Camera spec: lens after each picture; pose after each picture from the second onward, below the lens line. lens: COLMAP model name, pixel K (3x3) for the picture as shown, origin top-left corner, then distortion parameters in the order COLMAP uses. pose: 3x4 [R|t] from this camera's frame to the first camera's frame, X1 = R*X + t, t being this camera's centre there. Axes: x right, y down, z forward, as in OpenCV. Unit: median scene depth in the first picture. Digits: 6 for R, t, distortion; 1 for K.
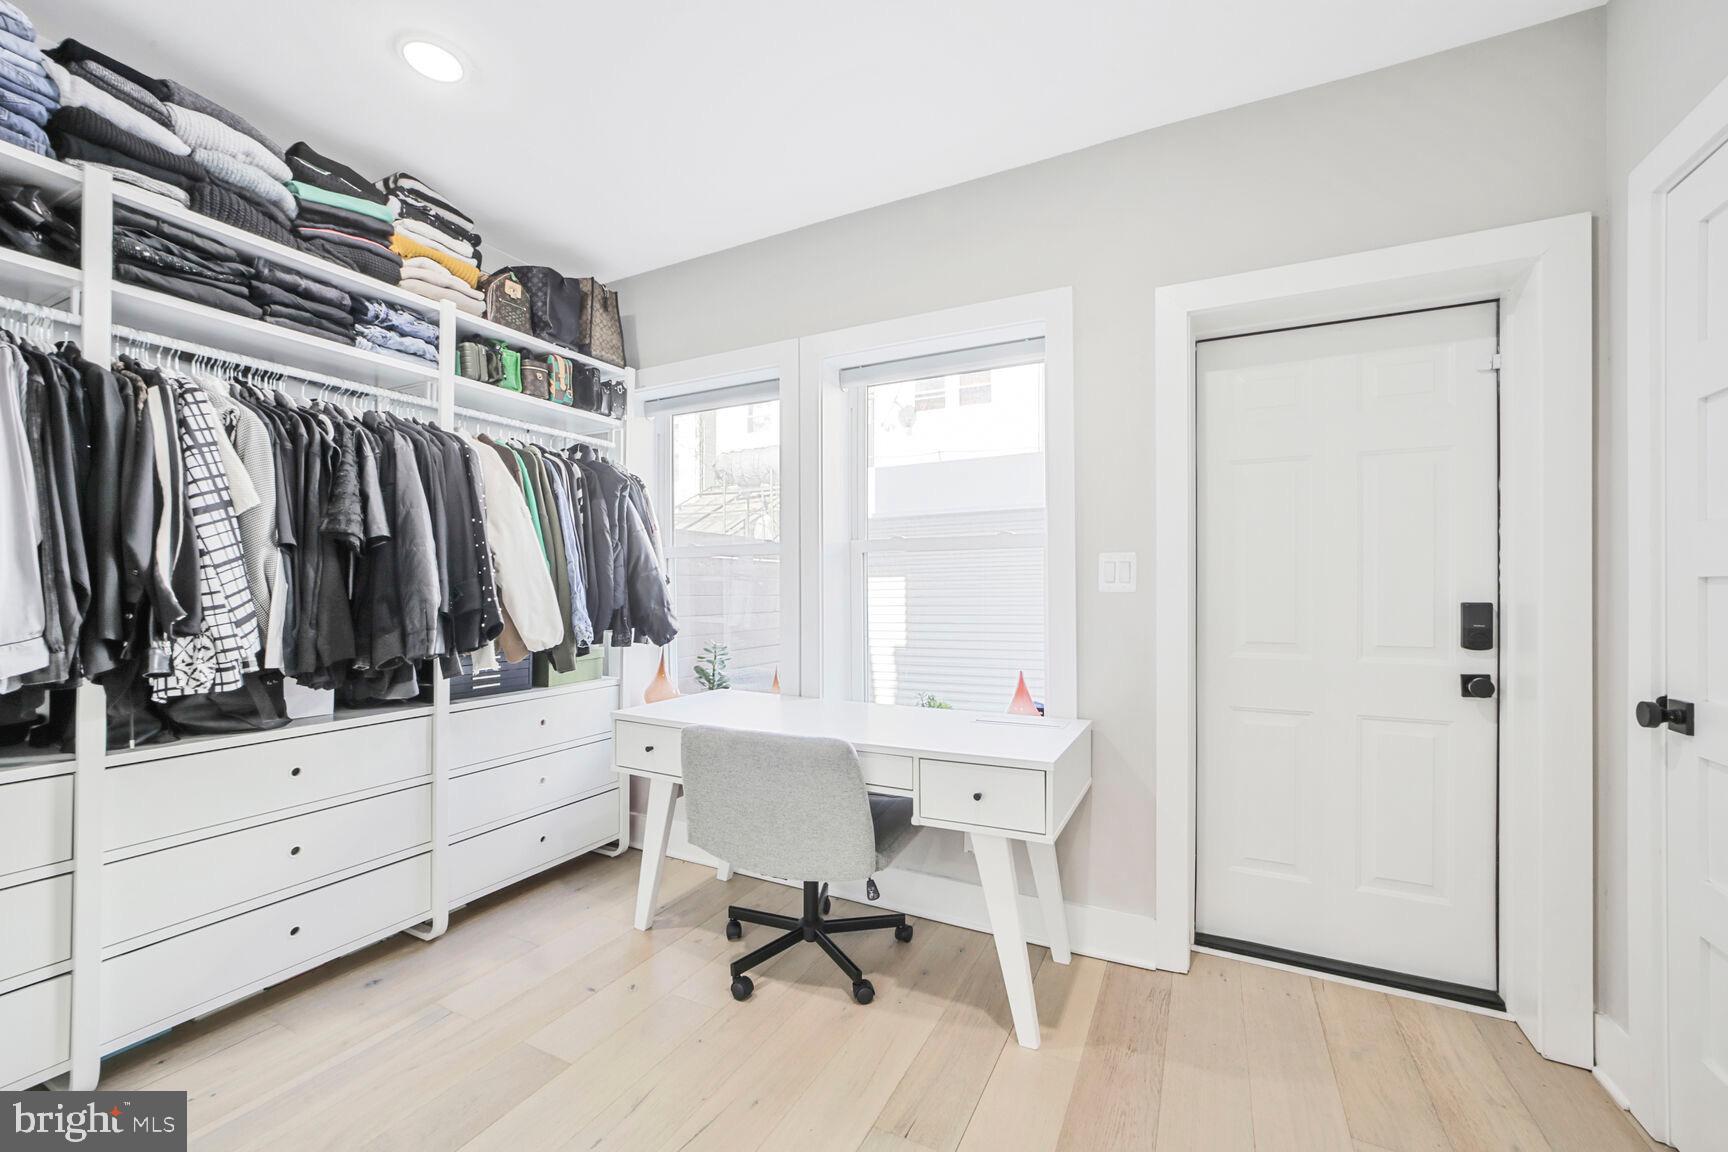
lens RADIAL K [[685.1, 0, 860.0], [0, 685.1, 597.6], [0, 0, 1]] dist [-0.010394, 0.000114]
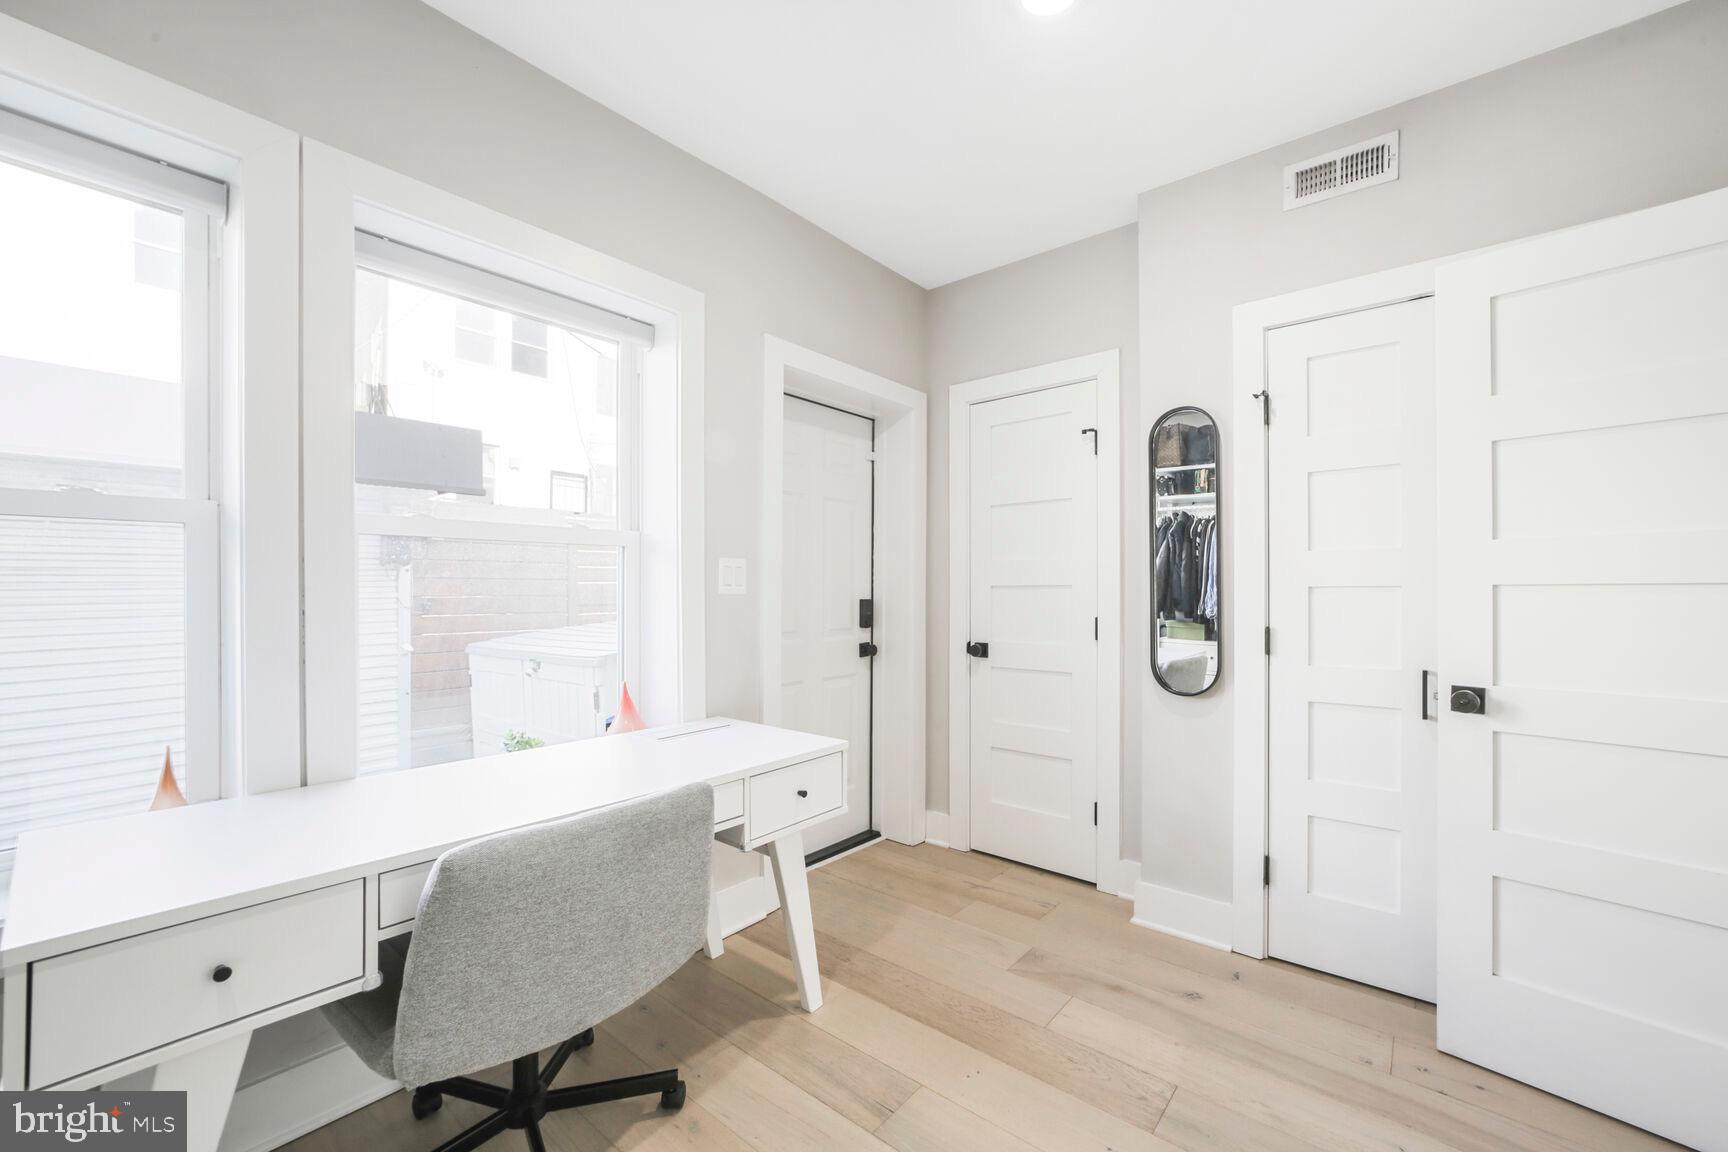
lens RADIAL K [[713.4, 0, 862.2], [0, 713.4, 601.8], [0, 0, 1]] dist [-0.012781, 0.000165]
pose [[0.209354, -0.016068, 0.977708, -0.797364], [0.011922, 0.999833, 0.013879, -0.010886], [-0.977767, 0.008751, 0.209510, 0.641623]]
